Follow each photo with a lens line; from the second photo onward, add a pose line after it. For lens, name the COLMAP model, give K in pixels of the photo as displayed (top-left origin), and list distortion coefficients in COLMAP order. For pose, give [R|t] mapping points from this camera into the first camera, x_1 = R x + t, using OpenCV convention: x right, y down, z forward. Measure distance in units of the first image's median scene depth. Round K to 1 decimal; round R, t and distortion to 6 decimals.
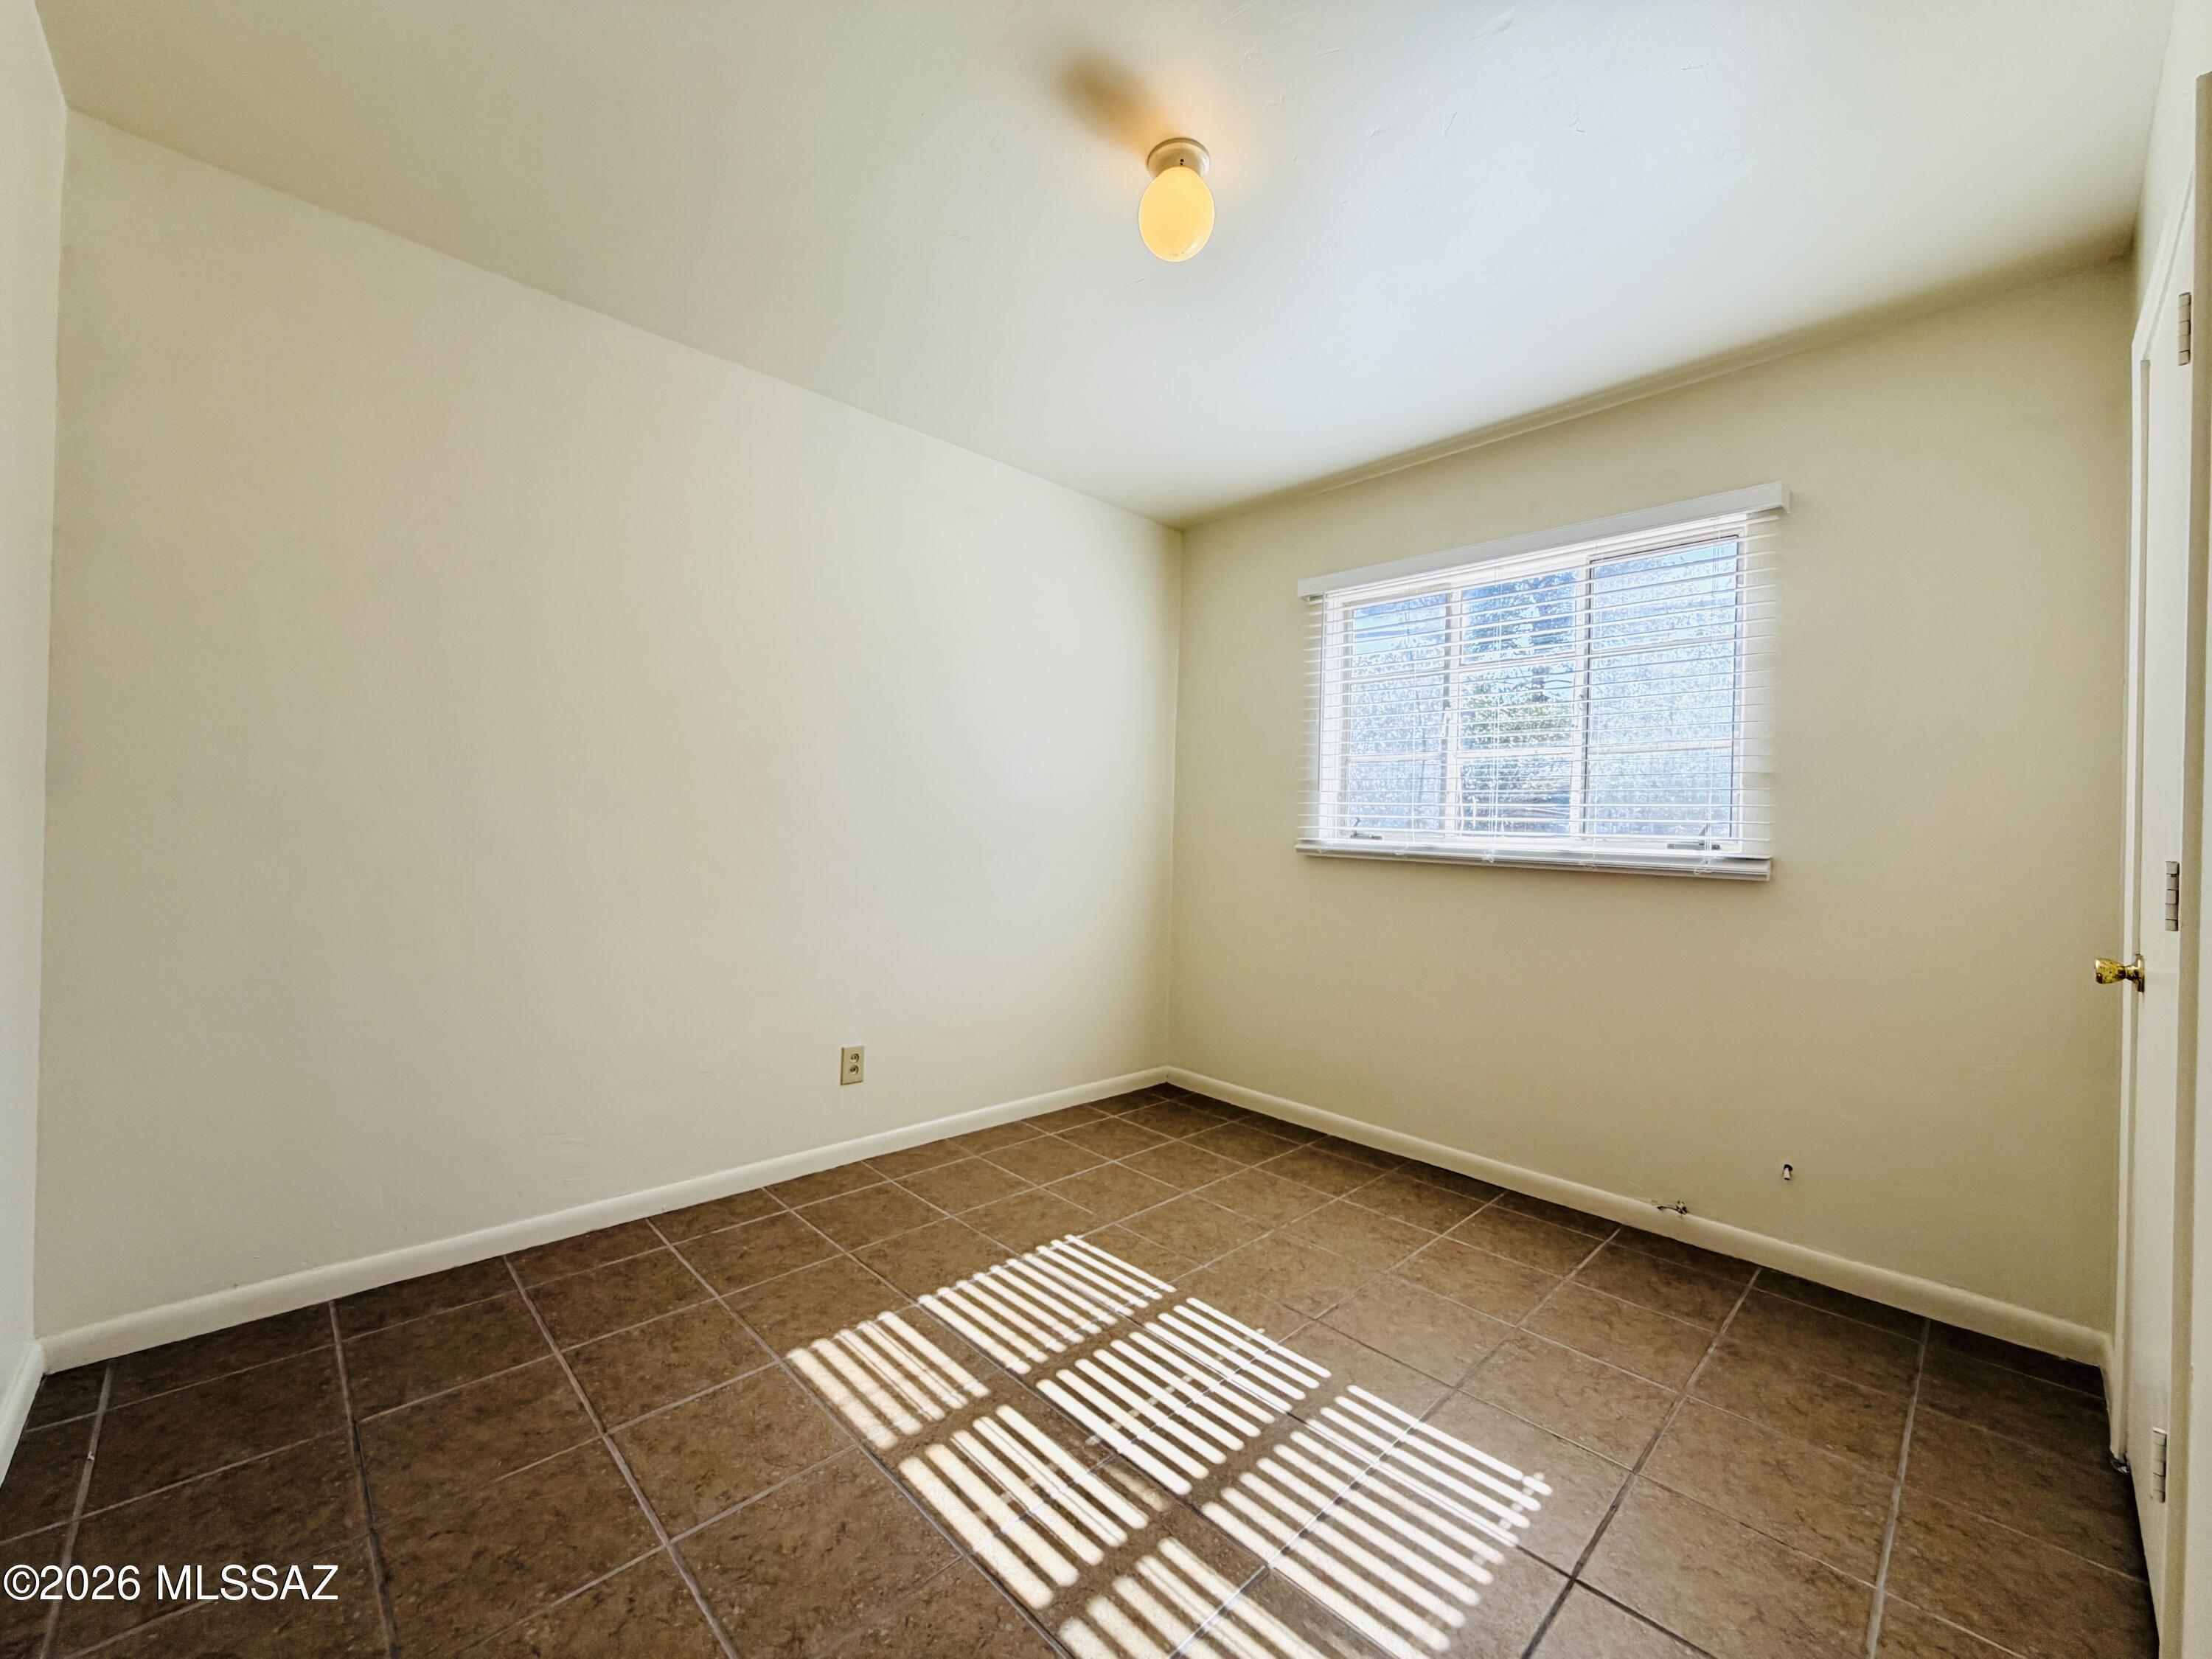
lens RADIAL K [[883.5, 0, 1095.6], [0, 883.5, 830.7], [0, 0, 1]] dist [-0.001344, 0.001324]
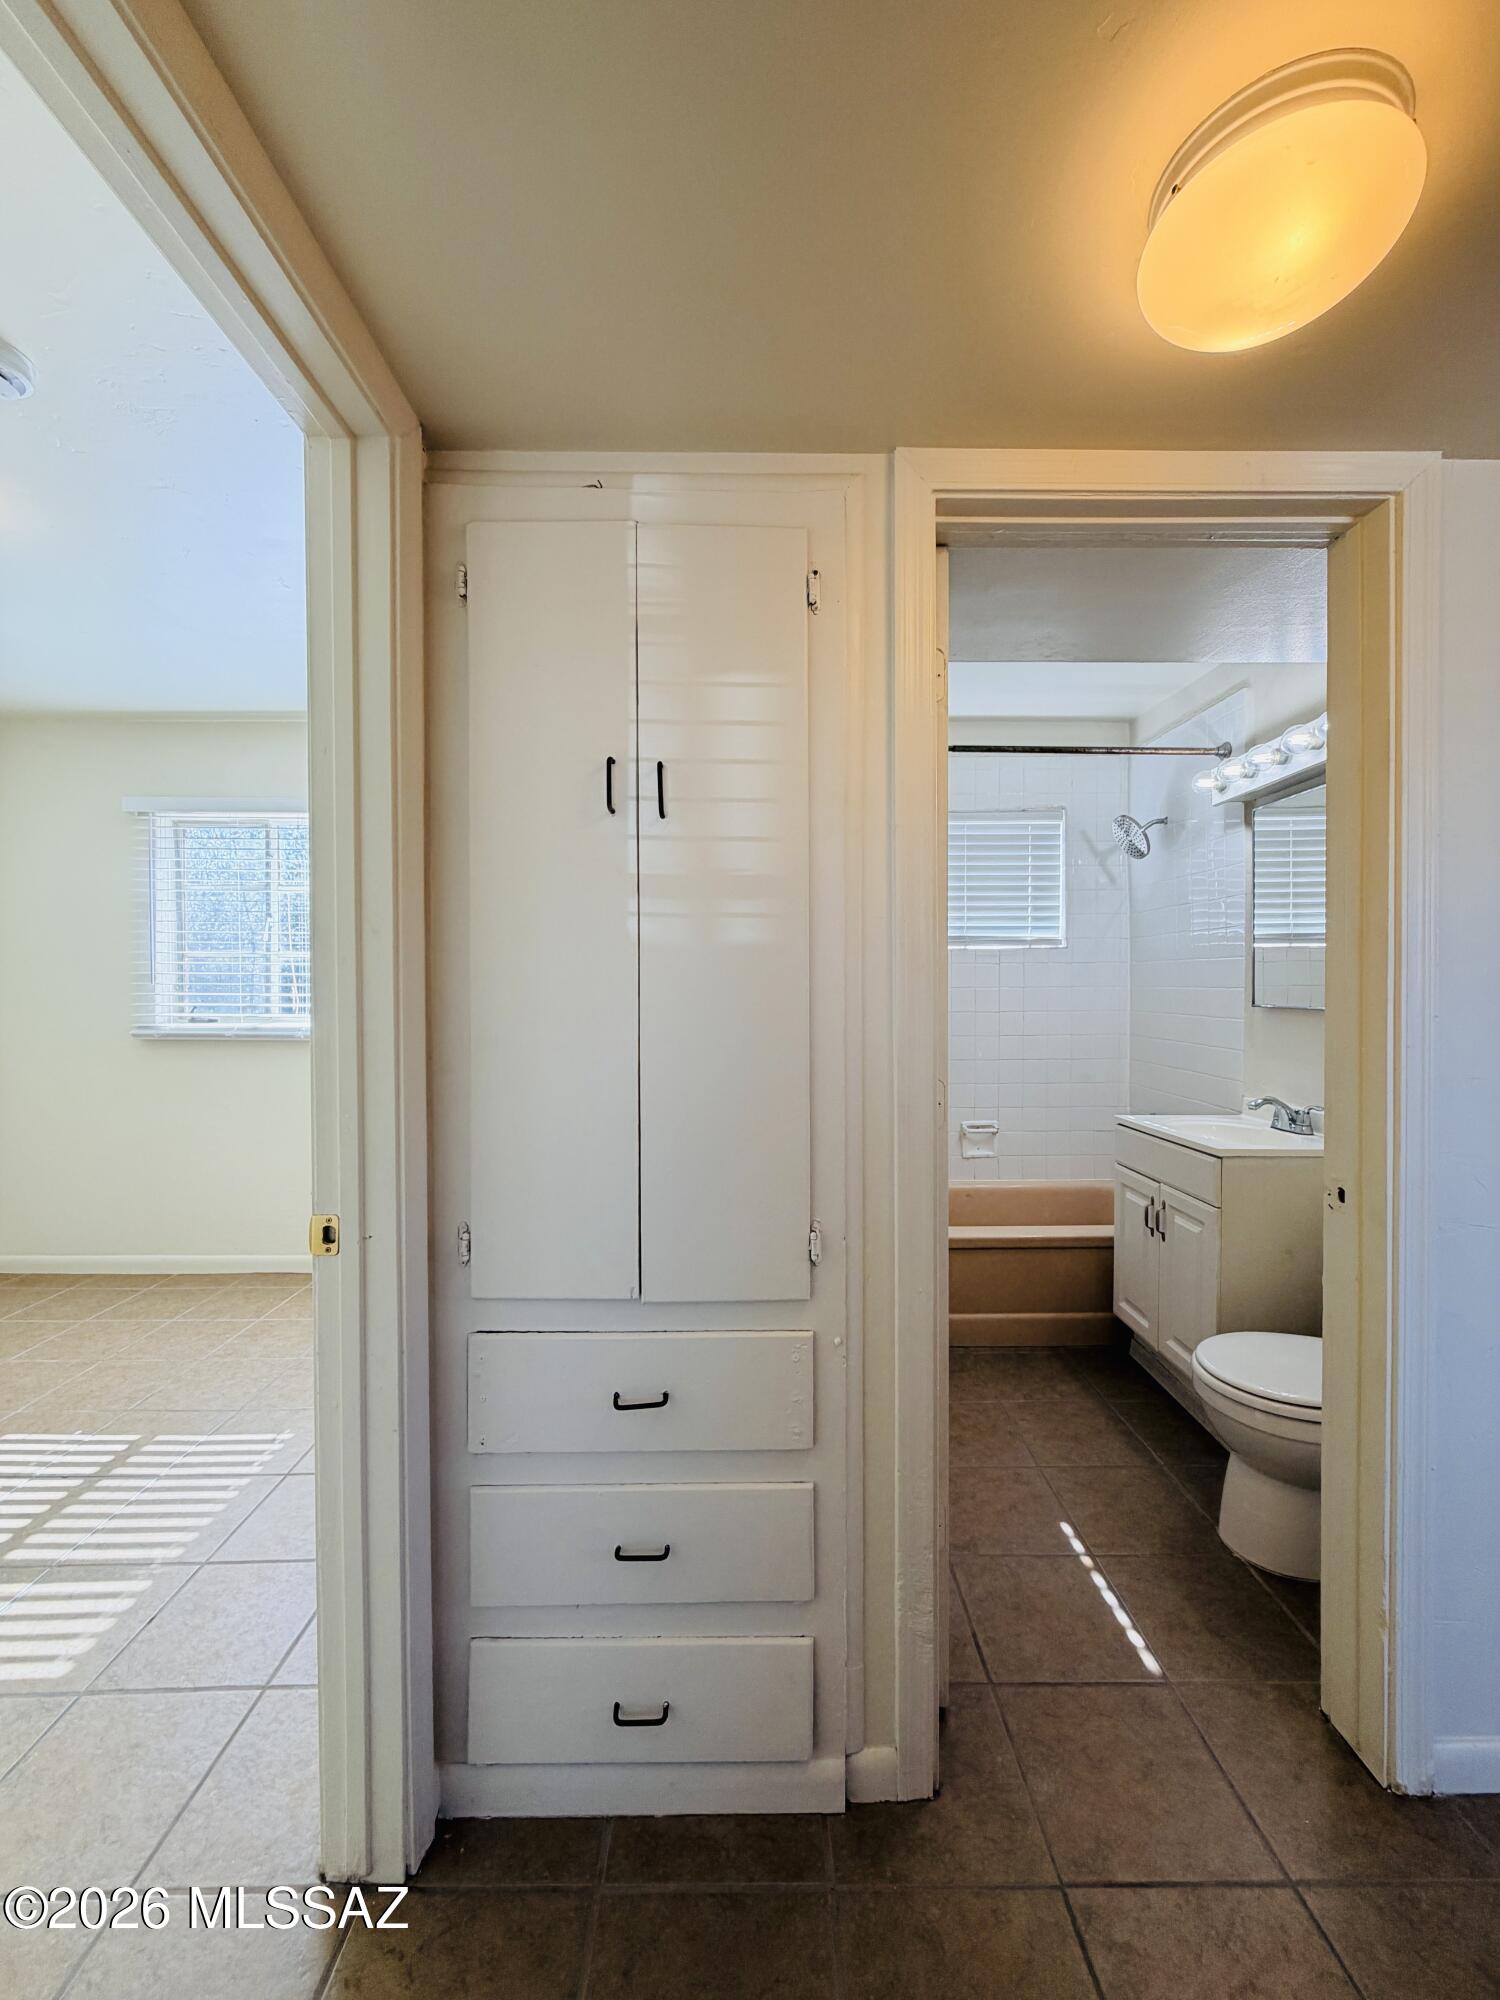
lens RADIAL K [[798.8, 0, 752.5], [0, 798.8, 989.1], [0, 0, 1]] dist [-0.001344, 0.001324]
pose [[0.670027, -0.033613, 0.741576, 0.002548], [0.017414, 0.999411, 0.029565, -0.061885], [-0.742133, -0.006896, 0.670218, -0.317045]]
